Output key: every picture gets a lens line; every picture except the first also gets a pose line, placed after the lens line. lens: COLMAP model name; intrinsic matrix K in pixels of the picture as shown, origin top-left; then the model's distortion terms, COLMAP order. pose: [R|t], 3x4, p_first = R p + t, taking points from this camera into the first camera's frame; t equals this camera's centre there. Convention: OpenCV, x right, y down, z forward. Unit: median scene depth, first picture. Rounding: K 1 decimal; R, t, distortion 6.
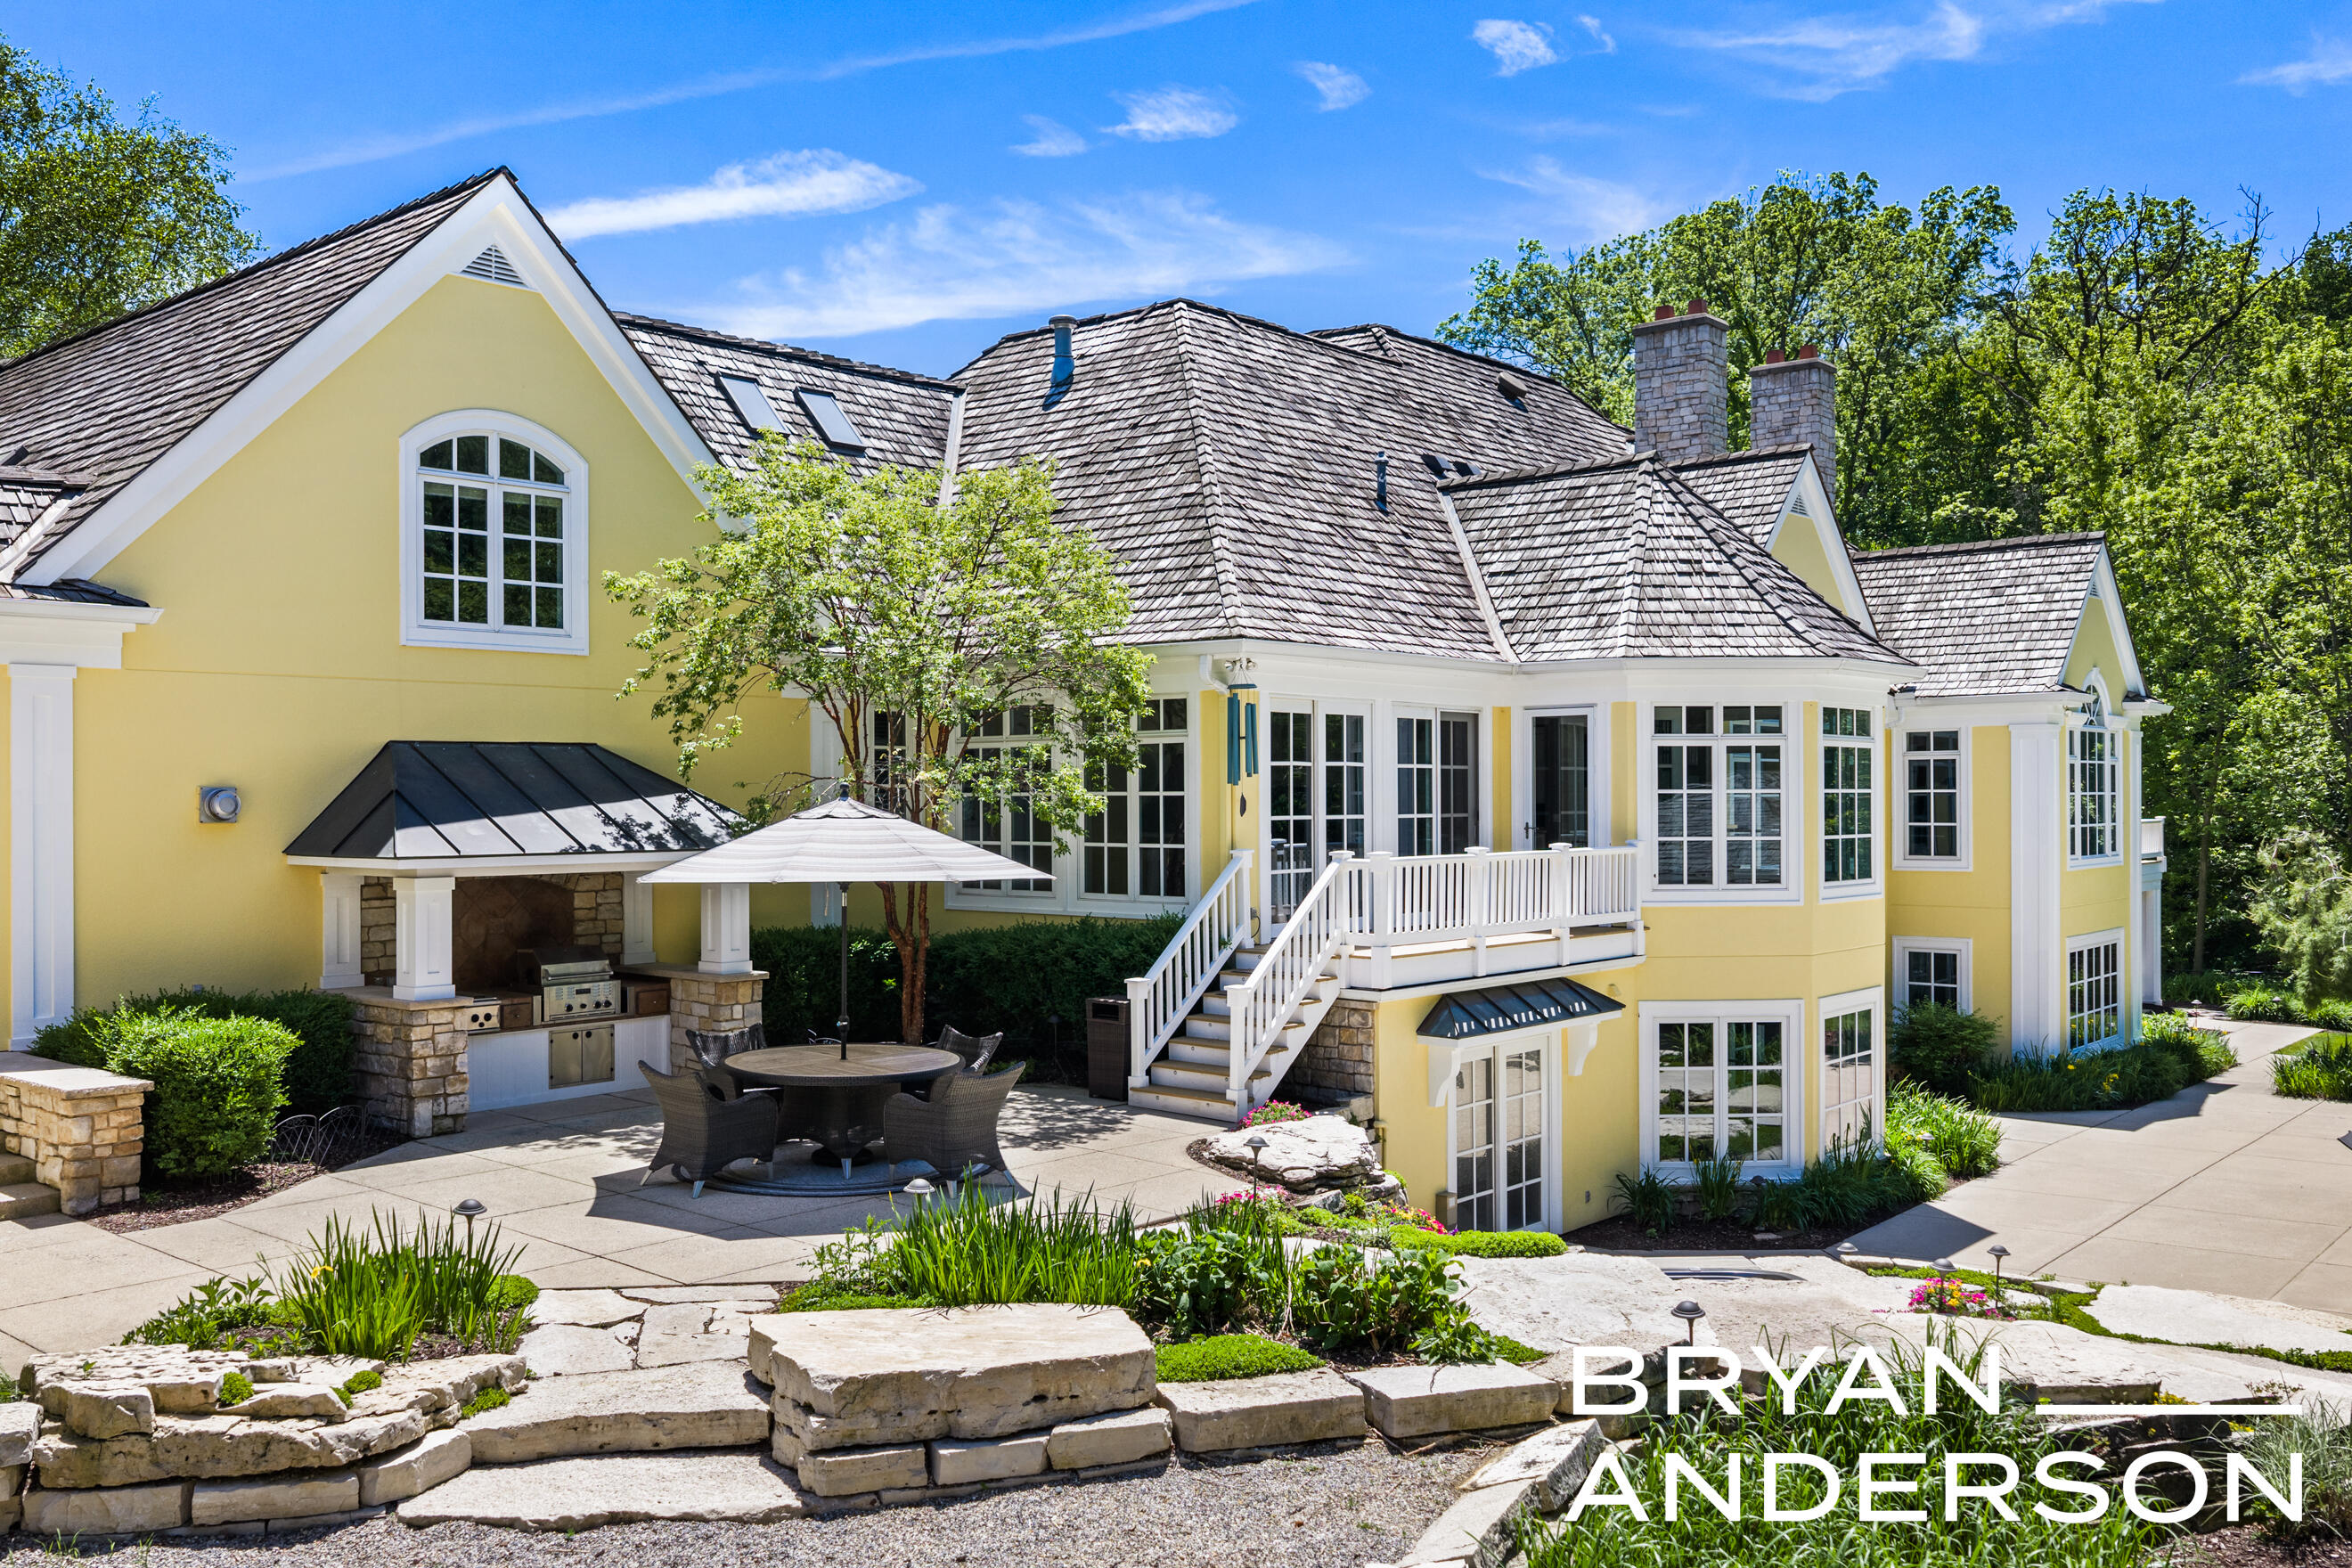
lens RADIAL K [[1960.7, 0, 1184.7], [0, 1960.7, 787.3], [0, 0, 1]] dist [0.018471, -0.031239]
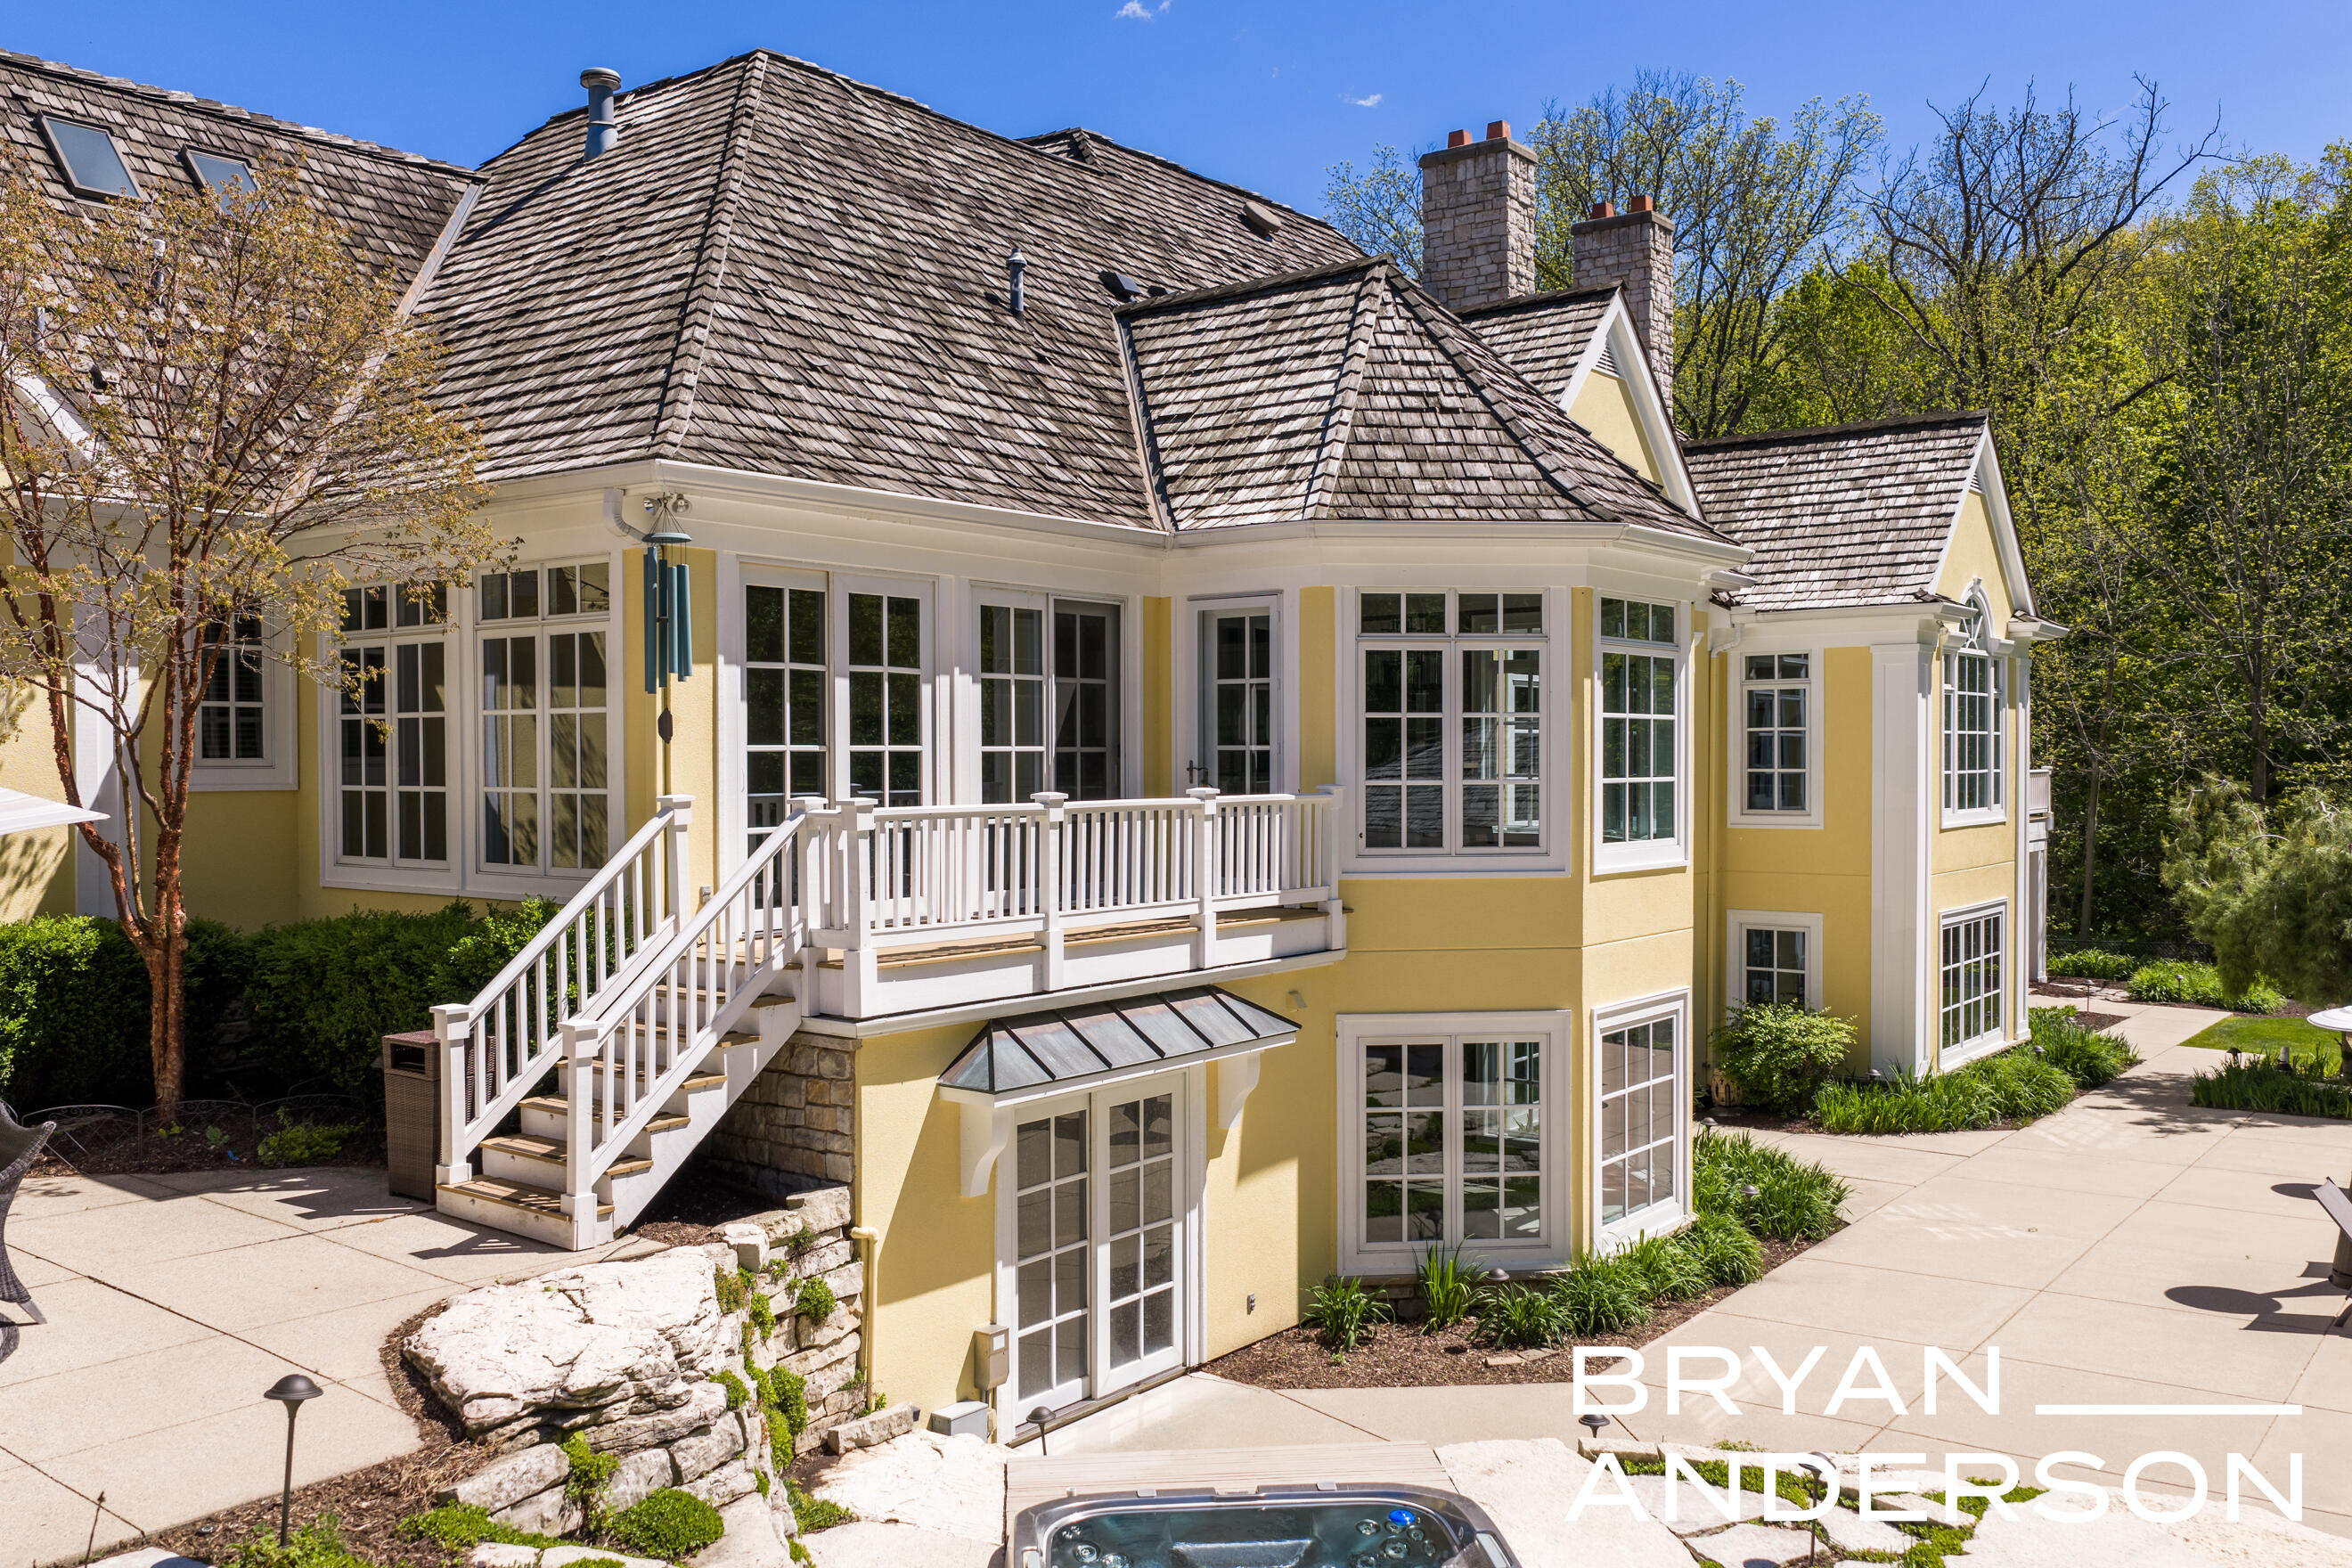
lens RADIAL K [[1960.7, 0, 1184.7], [0, 1960.7, 787.3], [0, 0, 1]] dist [0.018471, -0.031239]
pose [[0.998621, 0.000021, 0.052492, 0.137866], [-0.001075, 0.999798, 0.020049, 0.013777], [-0.052481, -0.020078, 0.998420, 0.299924]]
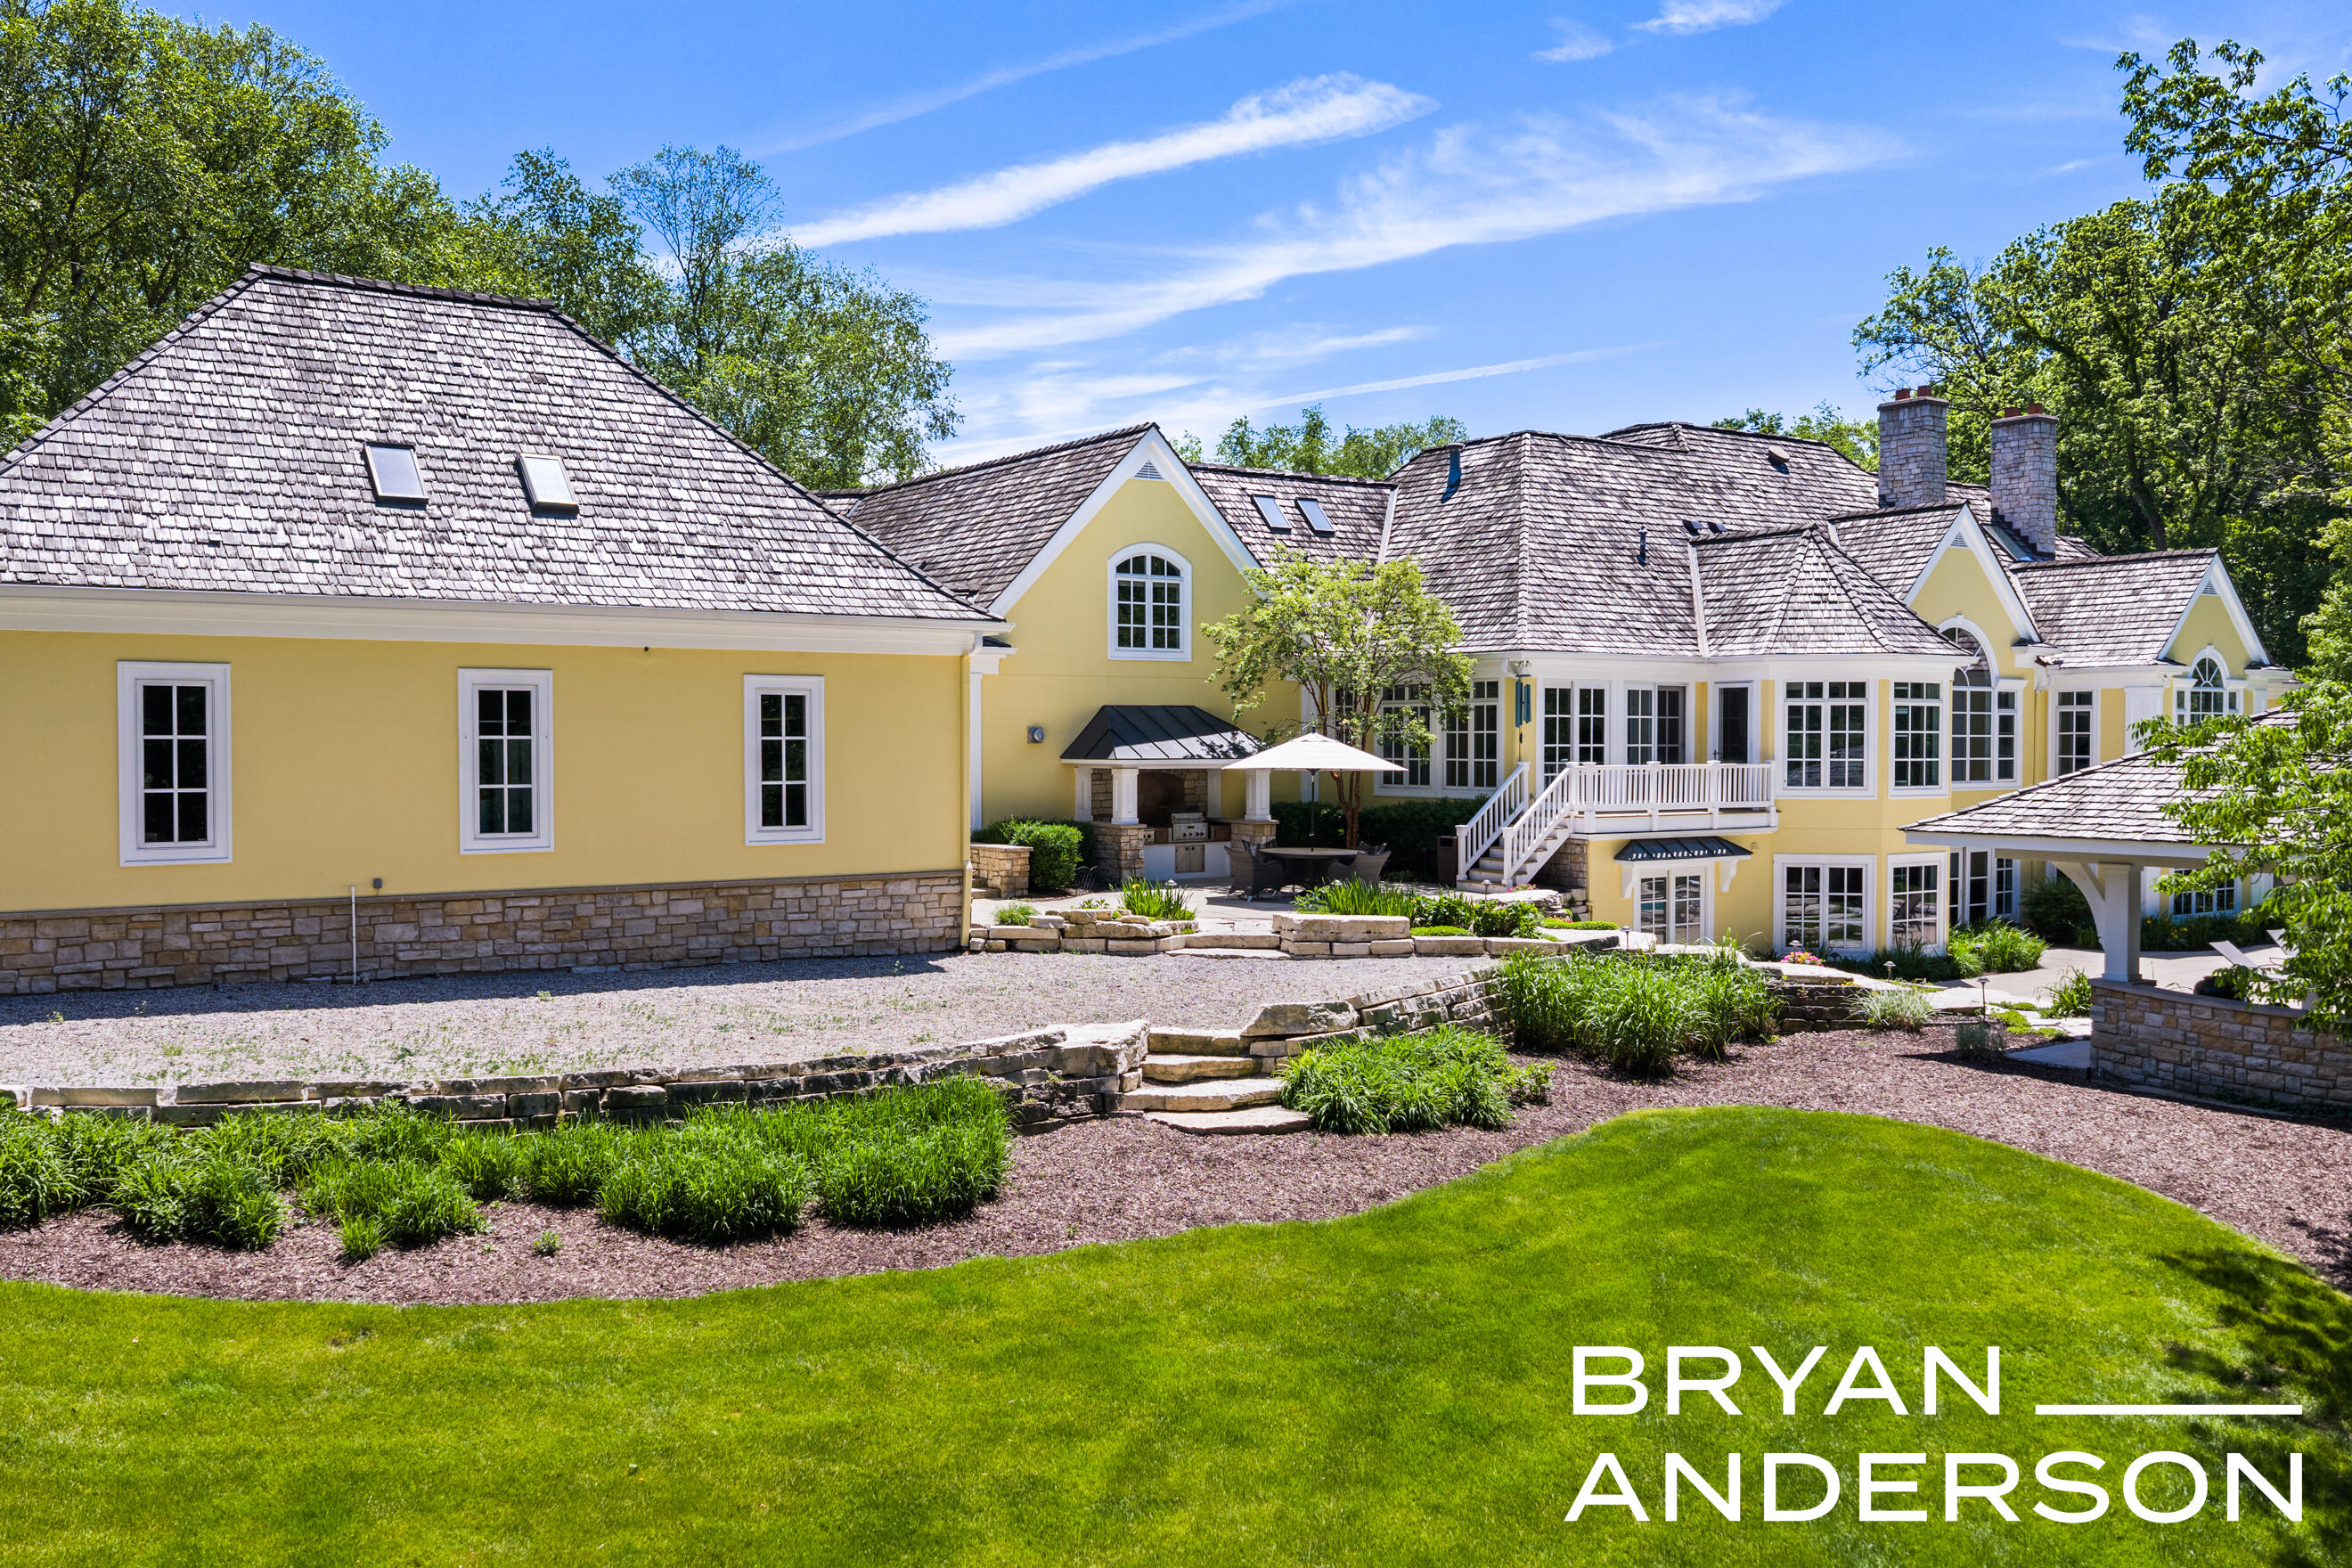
lens RADIAL K [[1960.7, 0, 1184.7], [0, 1960.7, 787.3], [0, 0, 1]] dist [0.018471, -0.031239]
pose [[0.967317, 0.010516, -0.253350, 0.164387], [-0.003152, 0.999561, 0.029456, 0.001520], [0.253549, -0.027695, 0.966926, -0.782360]]
